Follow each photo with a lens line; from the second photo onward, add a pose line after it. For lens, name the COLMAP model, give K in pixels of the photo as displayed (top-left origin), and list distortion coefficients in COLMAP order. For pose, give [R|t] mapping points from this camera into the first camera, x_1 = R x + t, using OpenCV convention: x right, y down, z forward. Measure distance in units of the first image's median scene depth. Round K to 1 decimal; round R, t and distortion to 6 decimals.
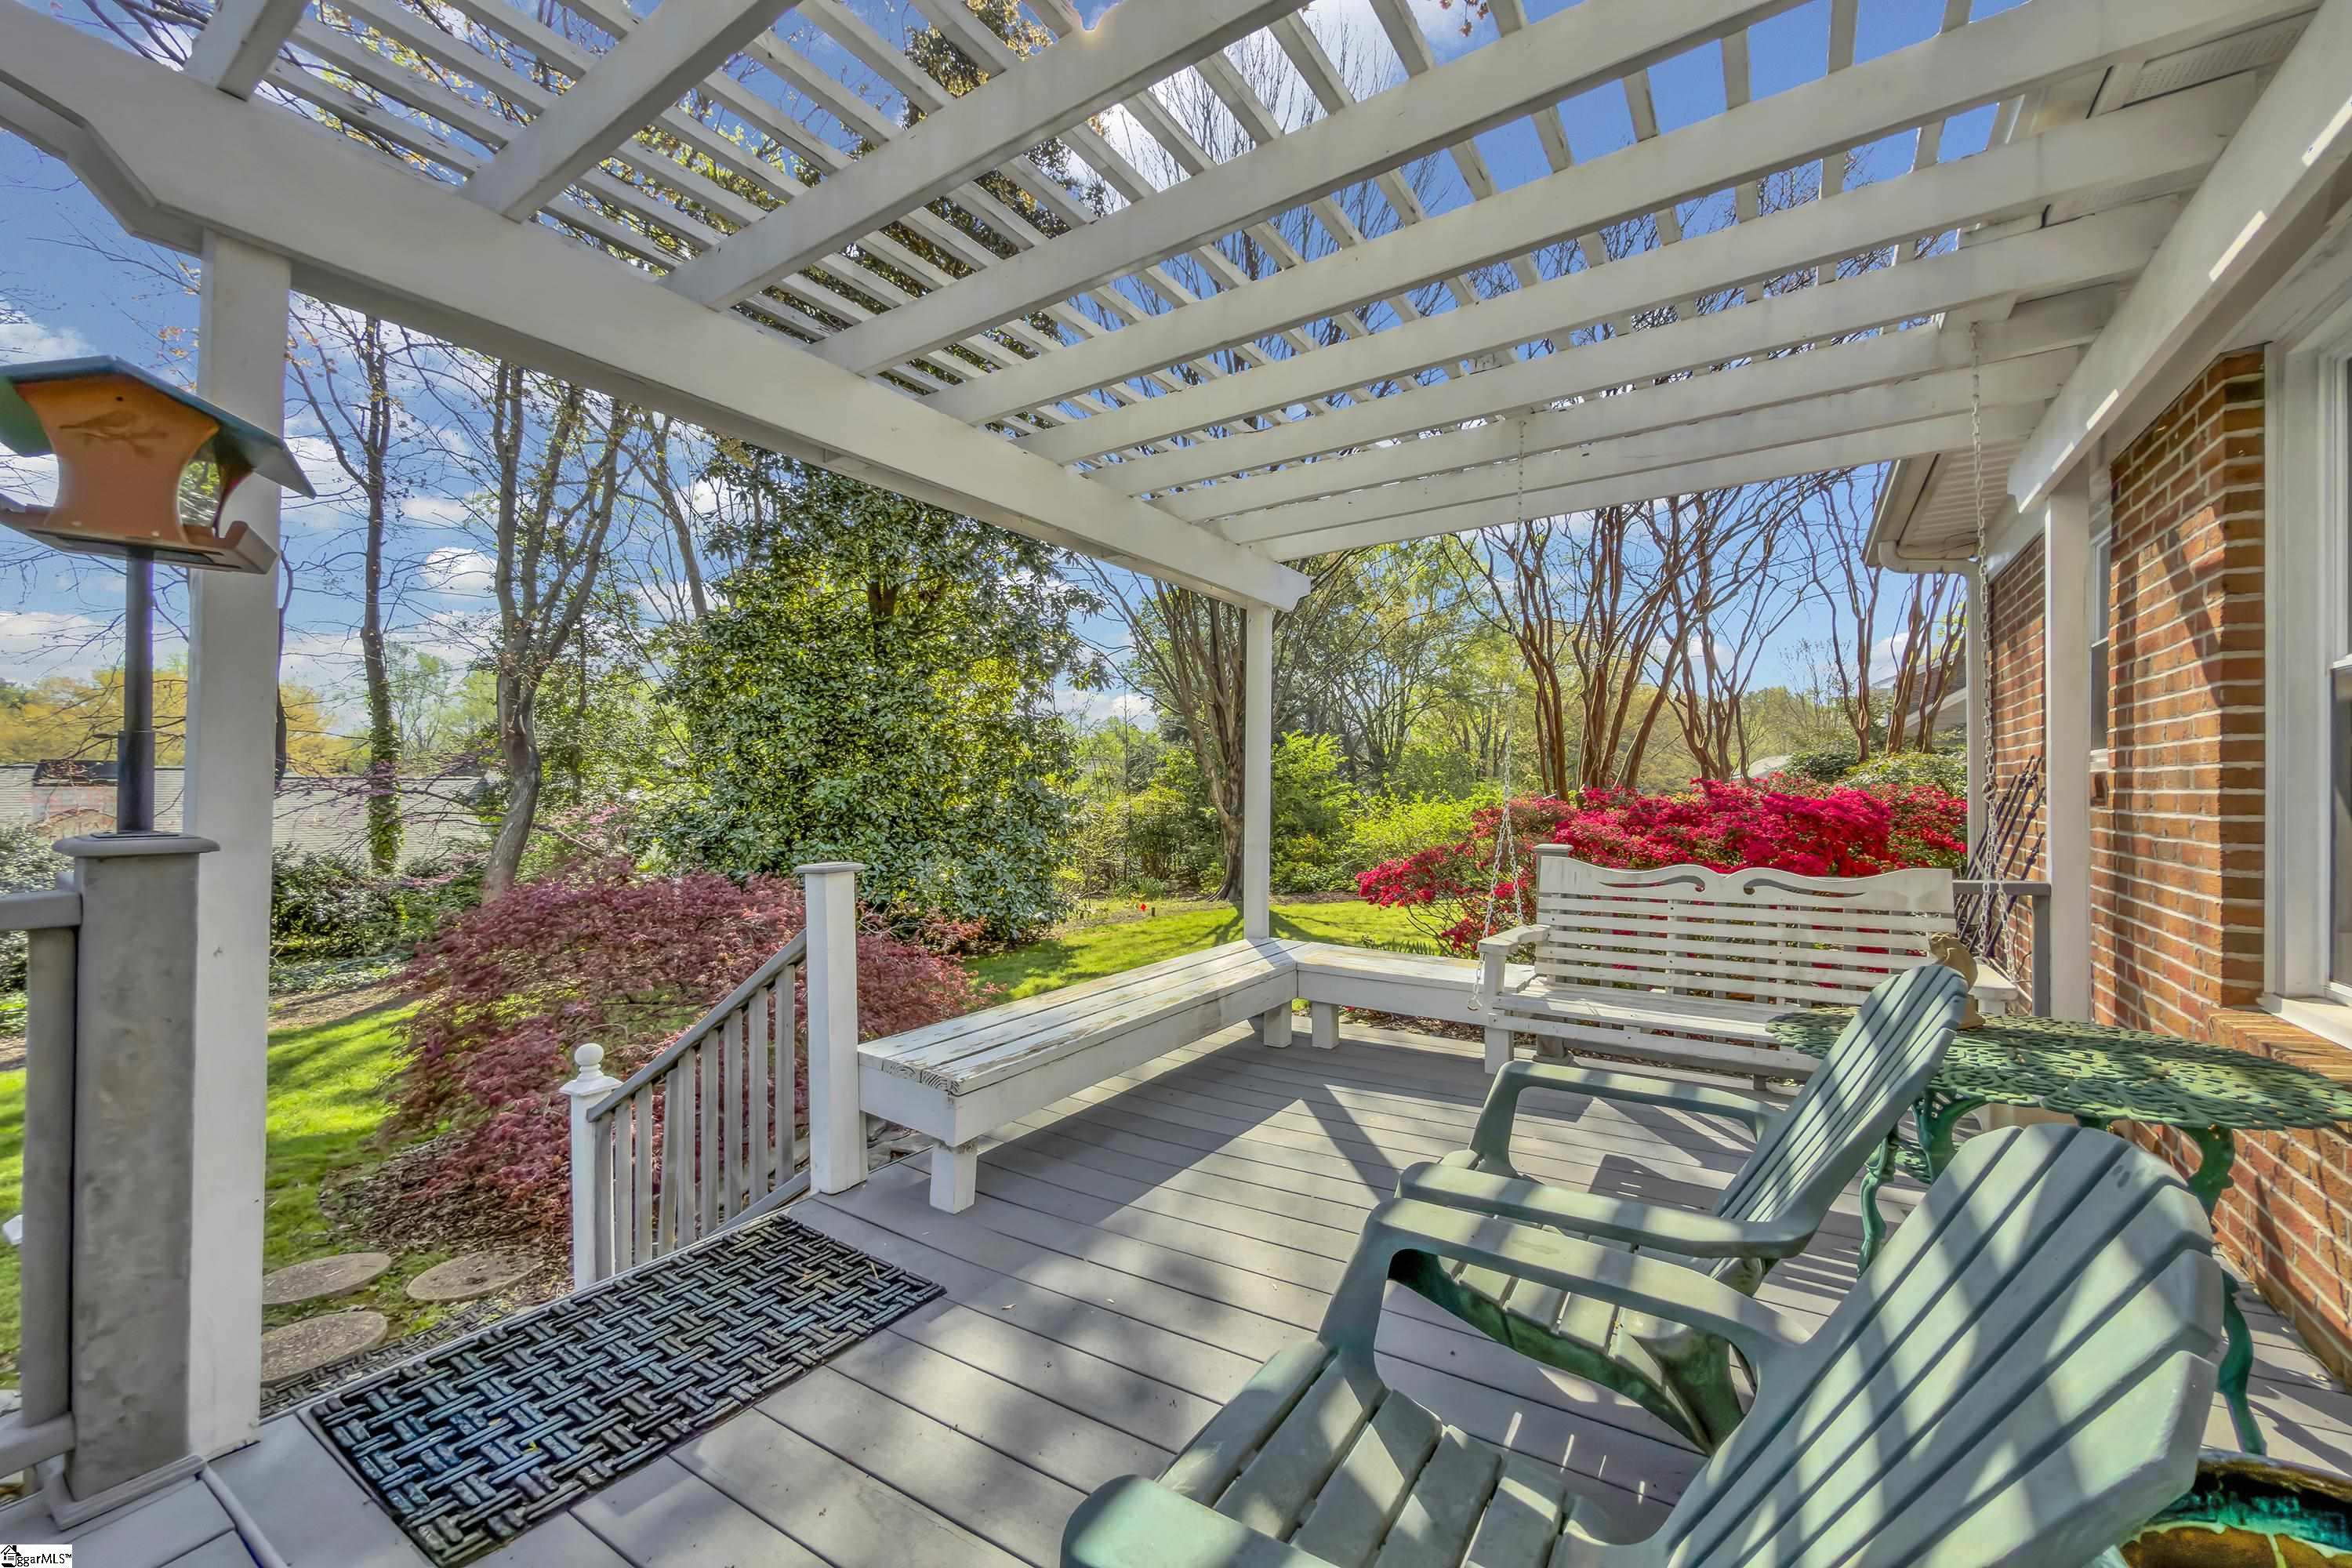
lens RADIAL K [[947.3, 0, 1173.9], [0, 947.3, 788.2], [0, 0, 1]] dist [0.000304, 0.000286]
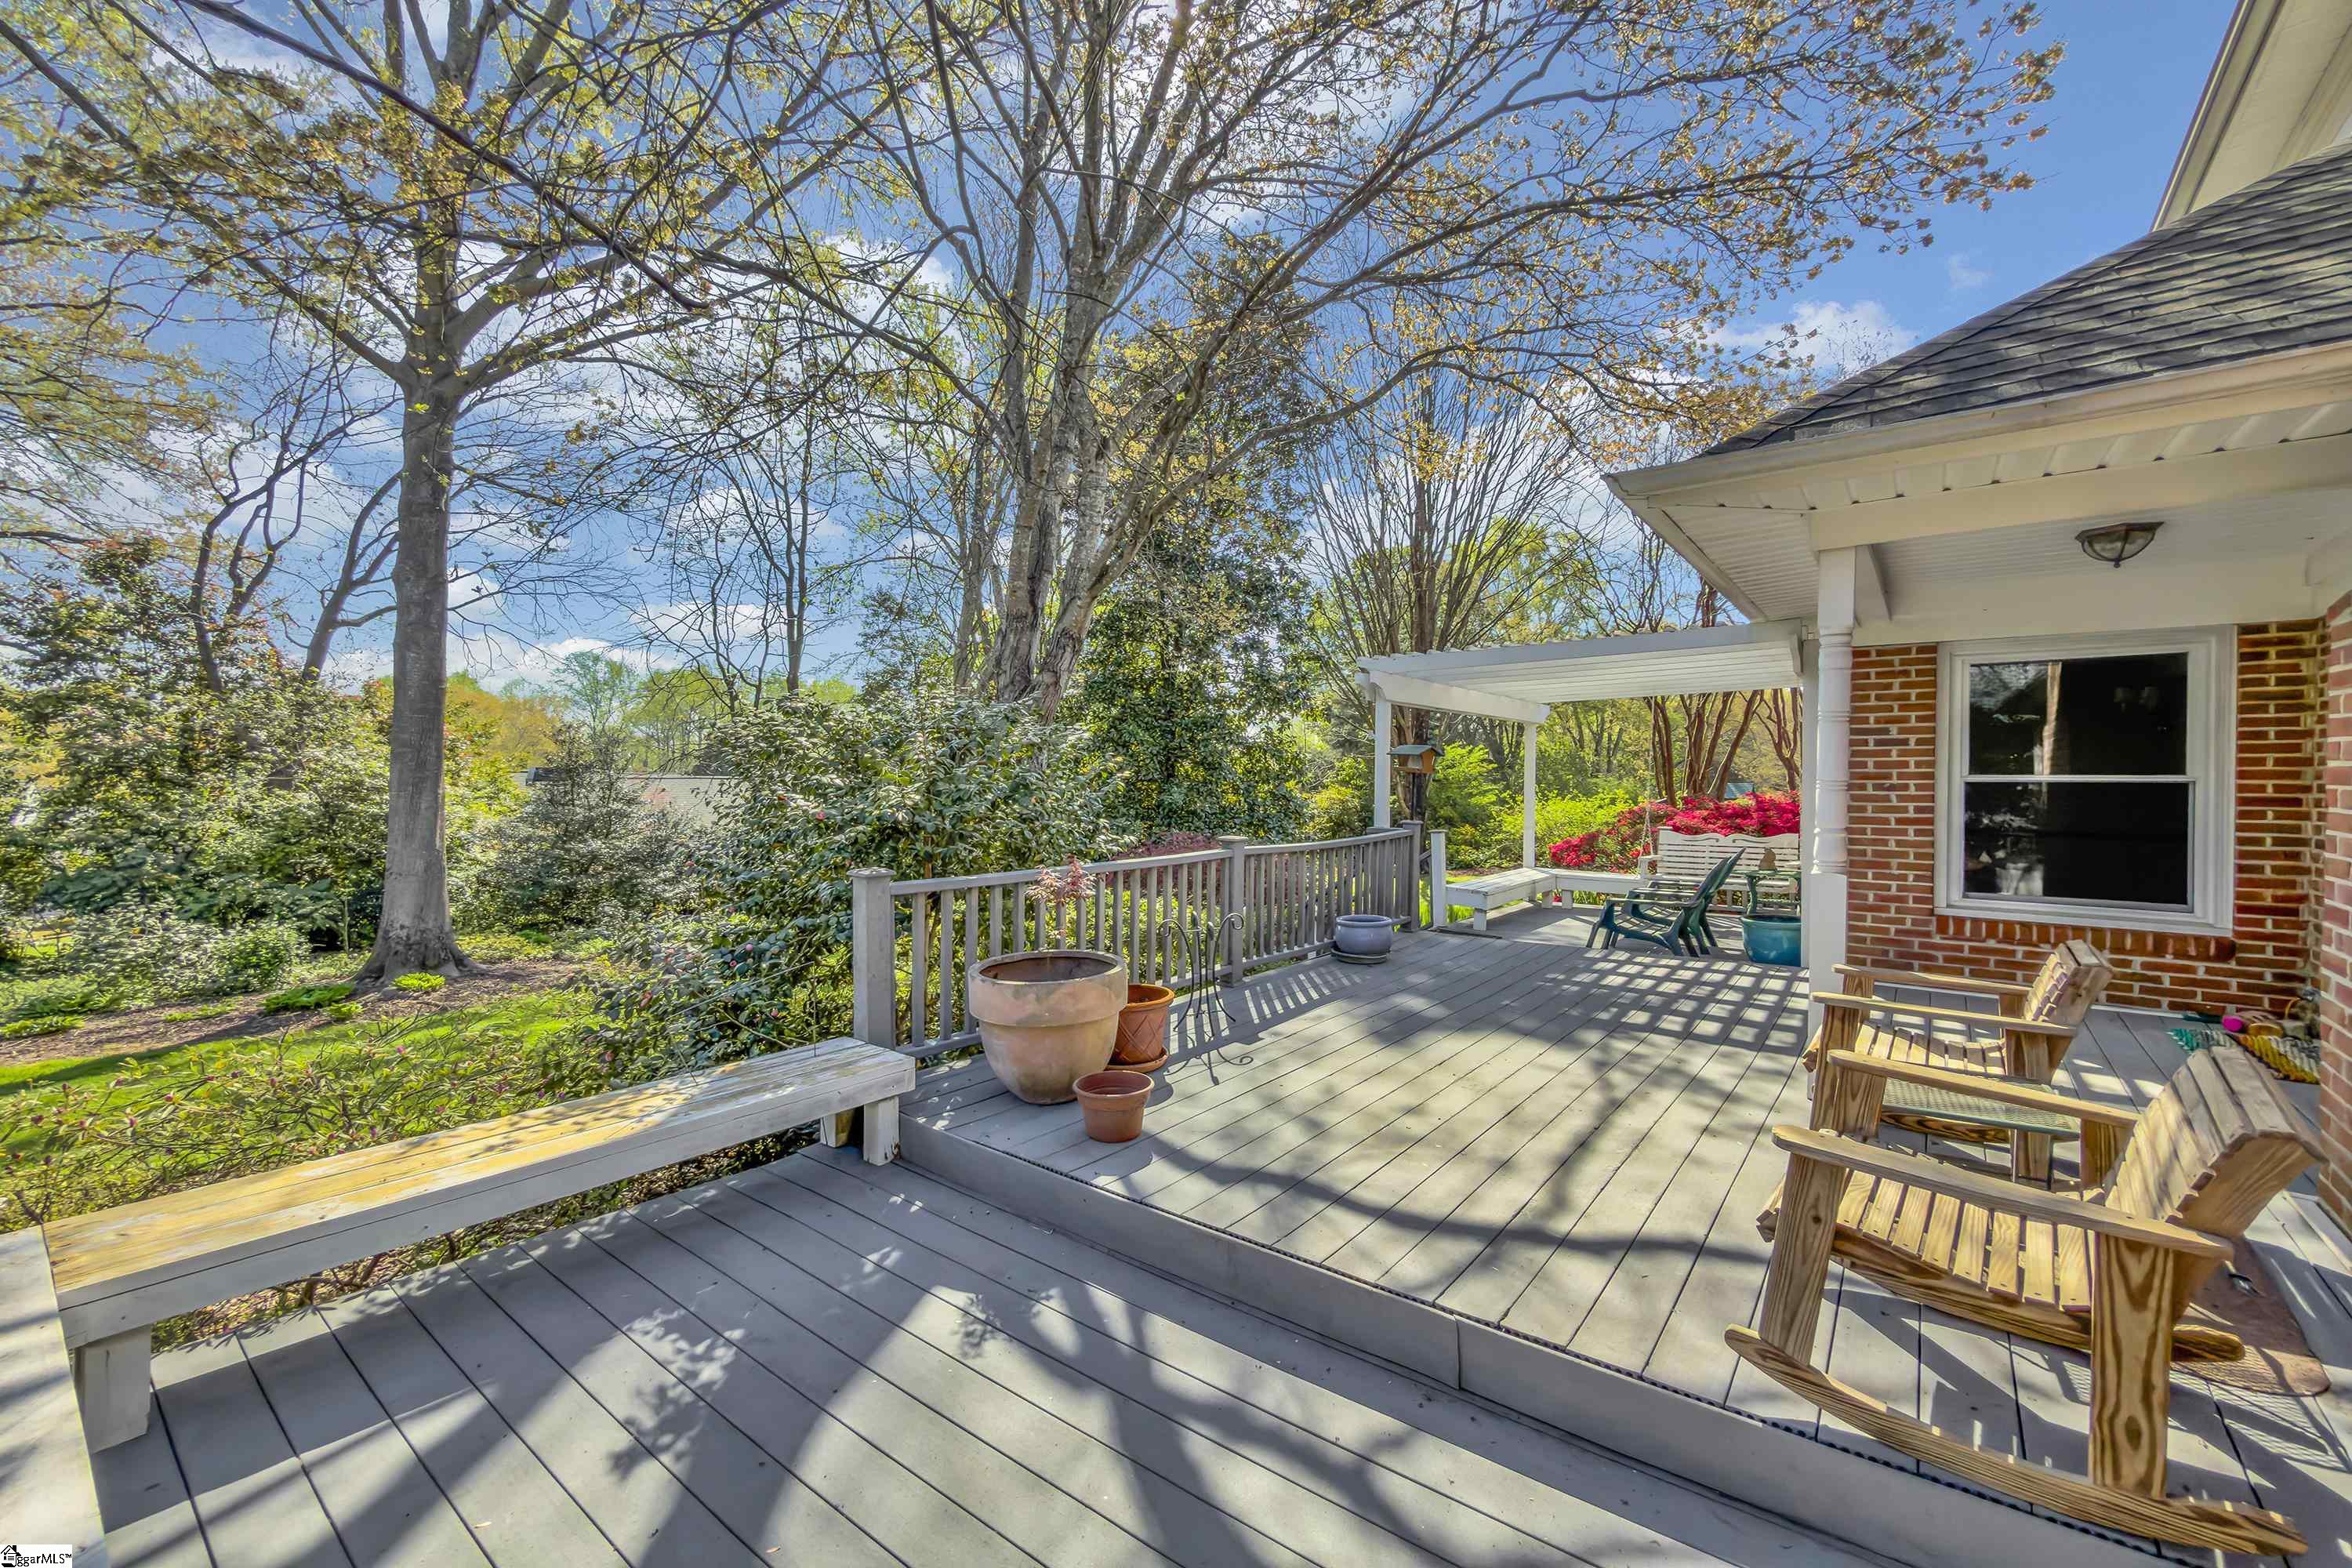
lens RADIAL K [[947.3, 0, 1176.1], [0, 947.3, 787.6], [0, 0, 1]] dist [0.000304, 0.000286]
pose [[0.995473, -0.000234, -0.095050, -0.167408], [0.001064, 0.999962, 0.008685, -0.017491], [0.095044, -0.008747, 0.995435, -0.417160]]
